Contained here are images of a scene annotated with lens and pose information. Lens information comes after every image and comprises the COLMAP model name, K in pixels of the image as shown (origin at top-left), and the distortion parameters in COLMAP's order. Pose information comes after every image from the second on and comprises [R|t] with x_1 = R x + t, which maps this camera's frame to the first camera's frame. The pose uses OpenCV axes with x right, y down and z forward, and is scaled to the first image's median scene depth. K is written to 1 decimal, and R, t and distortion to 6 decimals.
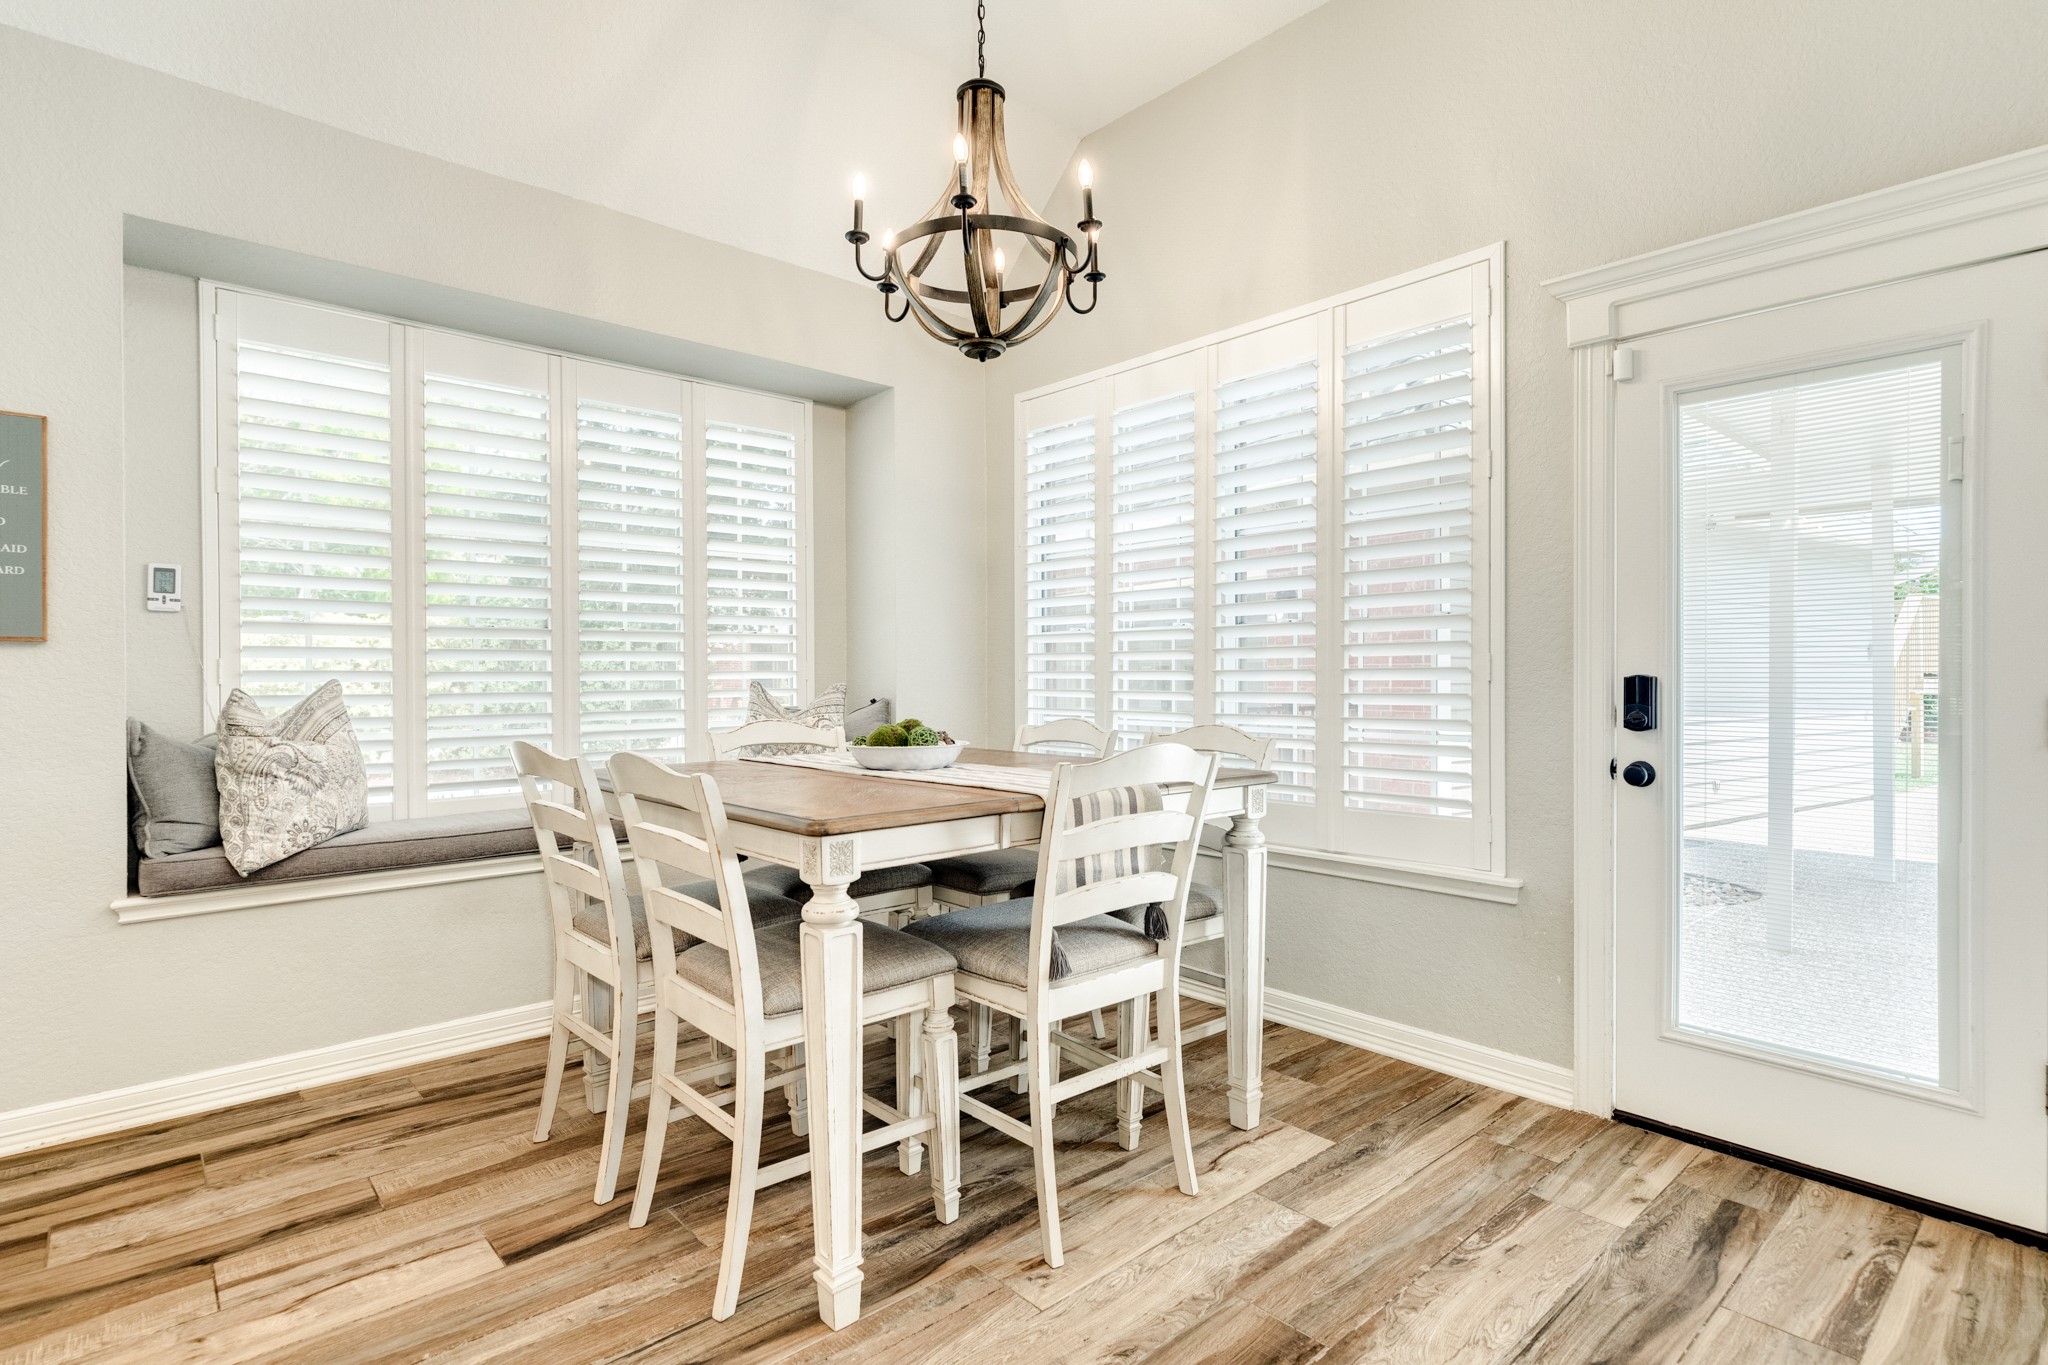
lens RADIAL K [[1014.6, 0, 1024.2], [0, 1014.6, 678.4], [0, 0, 1]] dist [0.000265, 0.000673]
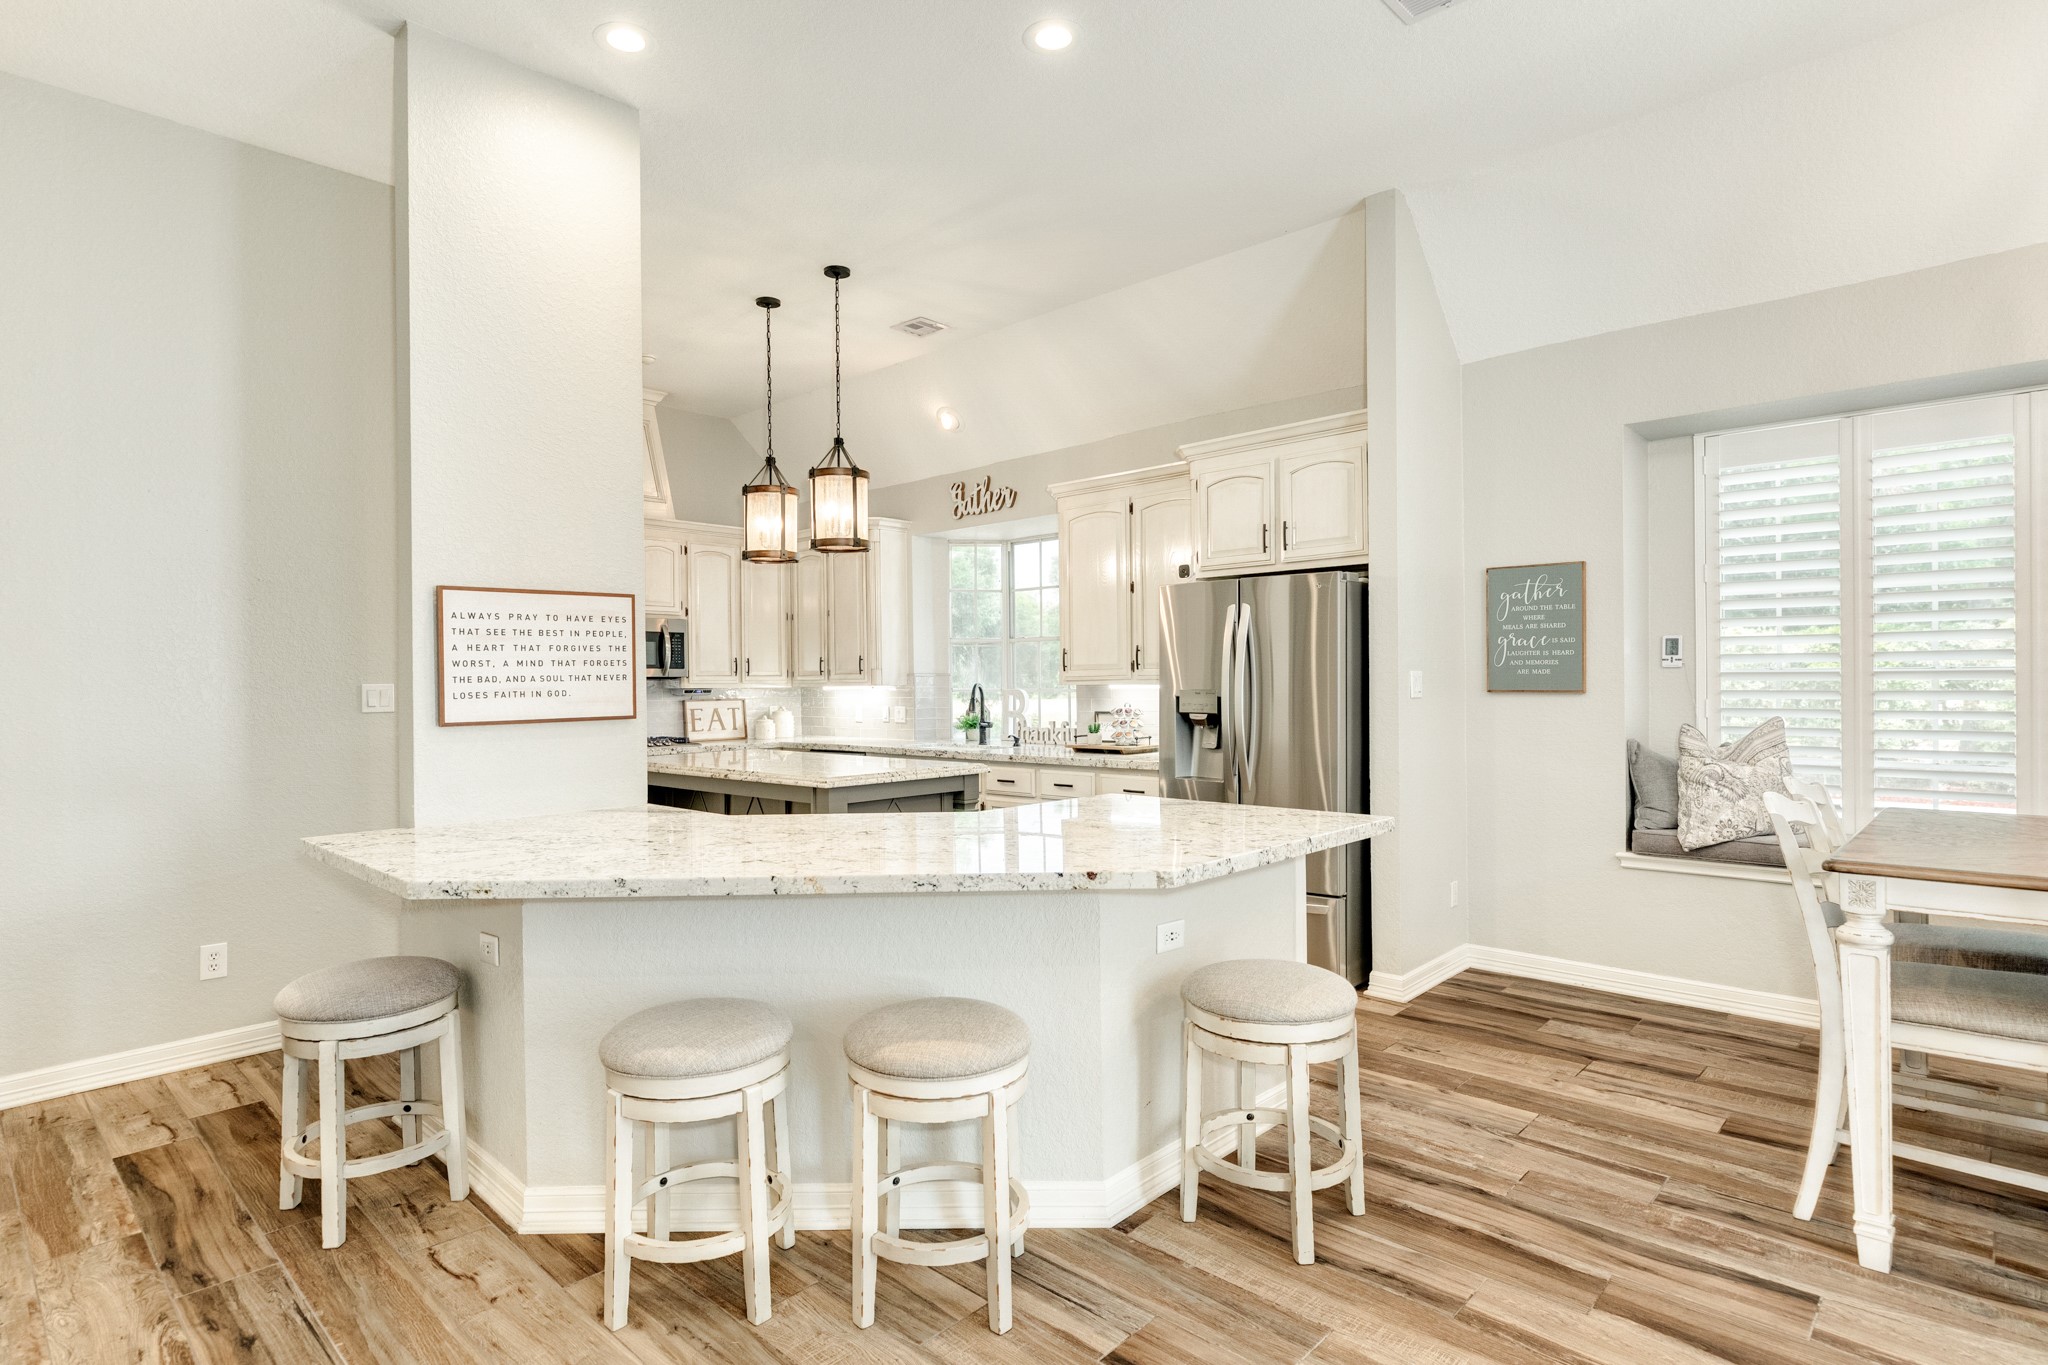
lens RADIAL K [[1062.2, 0, 986.7], [0, 1062.2, 684.1], [0, 0, 1]] dist [-0.005437, -0.000880]
pose [[0.068314, 0.008482, -0.997628, 0.715696], [0.007632, 0.999930, 0.009024, -0.071657], [0.997635, -0.008231, 0.068245, -0.120087]]
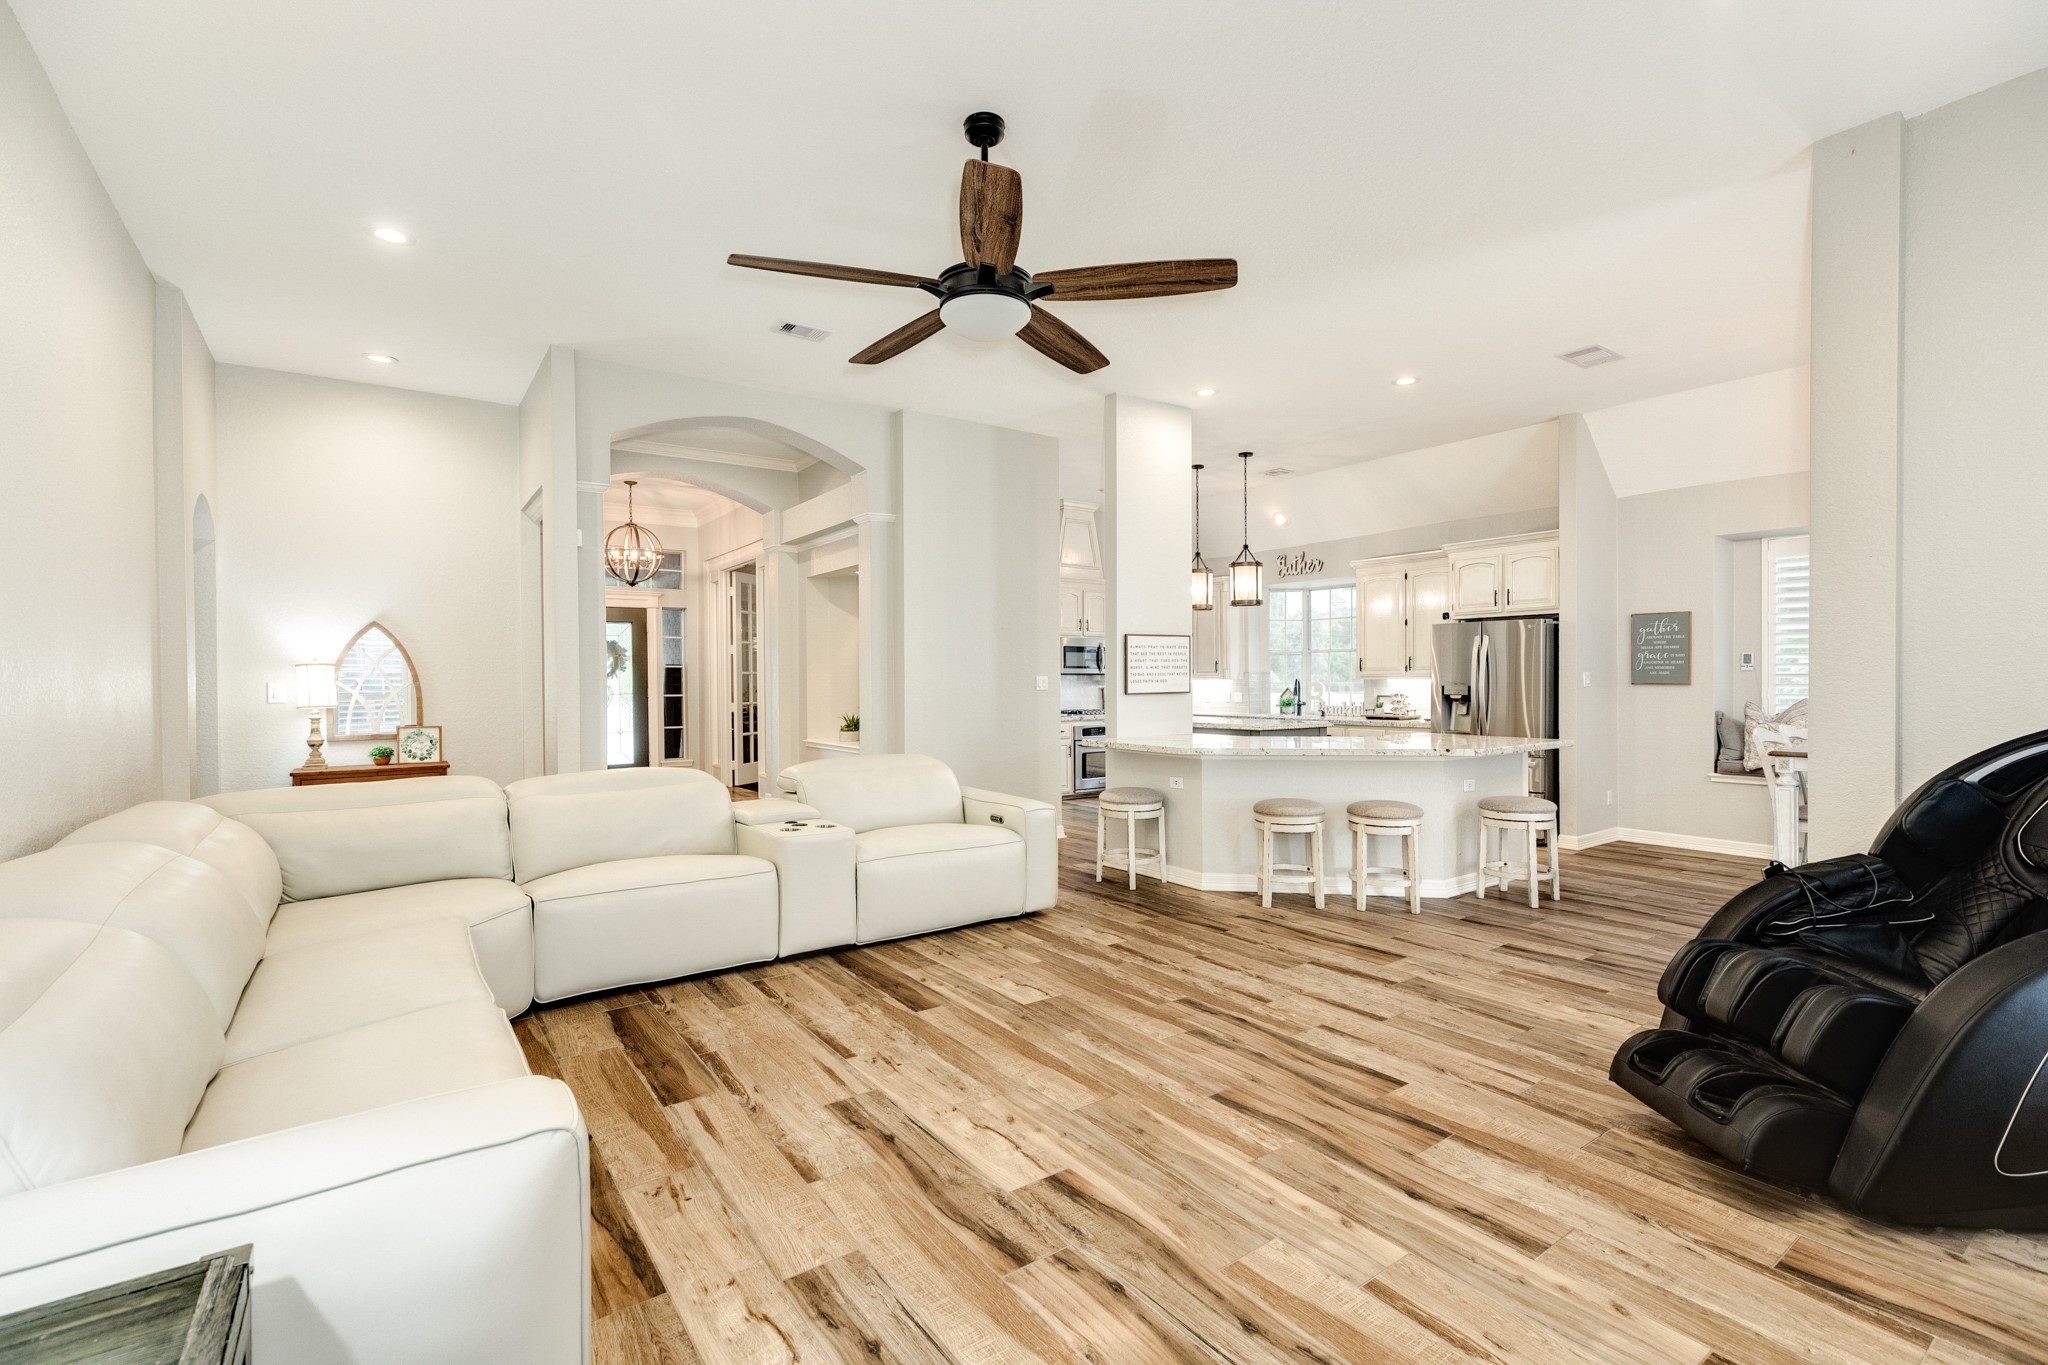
lens RADIAL K [[906.1, 0, 1024.0], [0, 906.1, 682.5], [0, 0, 1]] dist [0.002896, 0.000508]
pose [[-0.108060, 0.011012, -0.994083, 1.897765], [0.003177, 0.999937, 0.010732, -0.075849], [0.994139, -0.001998, -0.108088, -0.674636]]
